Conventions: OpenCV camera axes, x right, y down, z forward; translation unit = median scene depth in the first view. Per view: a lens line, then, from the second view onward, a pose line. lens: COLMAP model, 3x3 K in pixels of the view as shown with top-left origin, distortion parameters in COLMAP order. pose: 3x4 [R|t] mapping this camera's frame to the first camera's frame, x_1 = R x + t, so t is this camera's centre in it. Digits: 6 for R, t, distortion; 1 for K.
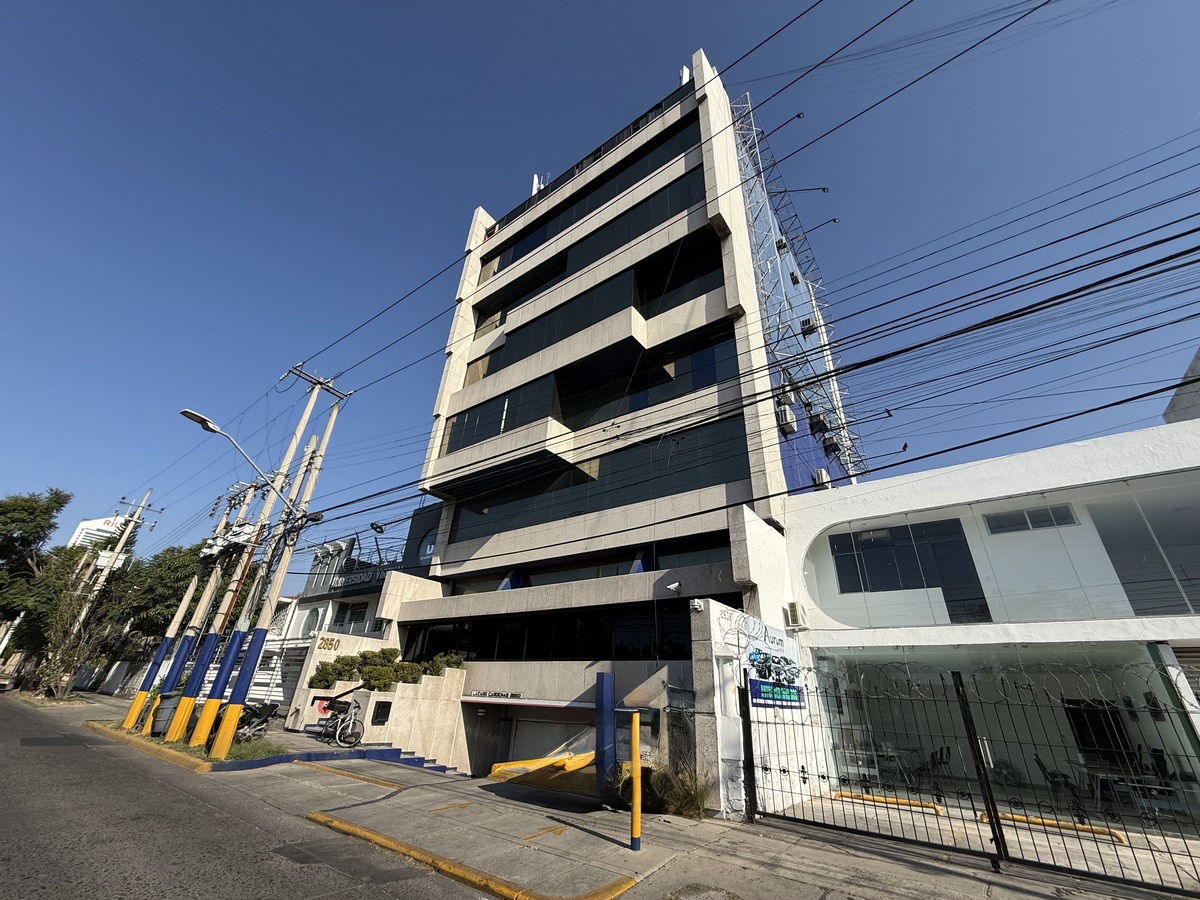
lens RADIAL K [[478.7, 0, 600.0], [0, 478.7, 452.0], [0, 0, 1]] dist [0.002746, -0.000908]
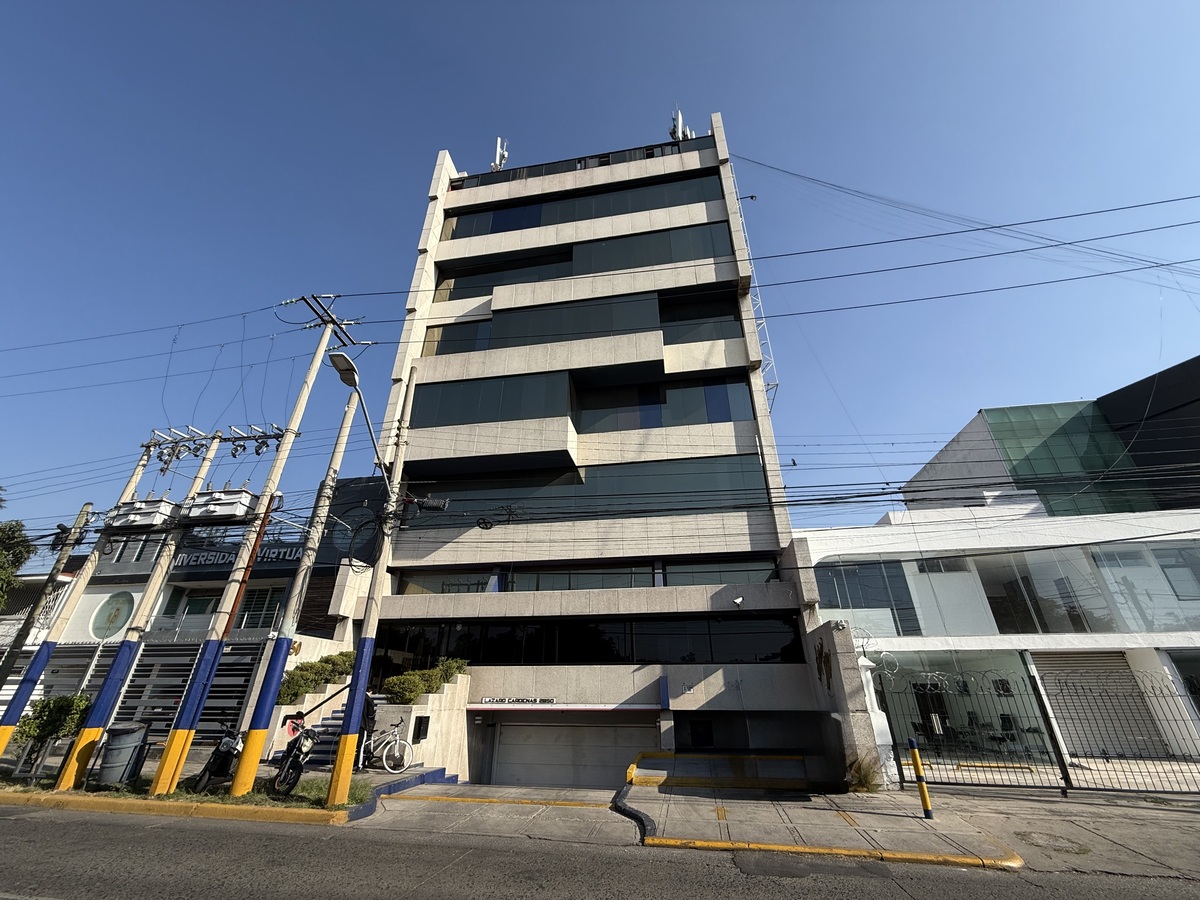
lens RADIAL K [[478.7, 0, 600.0], [0, 478.7, 452.0], [0, 0, 1]] dist [0.002746, -0.000908]
pose [[0.890221, 0.165876, 0.424253, -0.509634], [-0.174747, 0.984445, -0.018226, 0.005445], [-0.420677, -0.057912, 0.905360, 0.084823]]
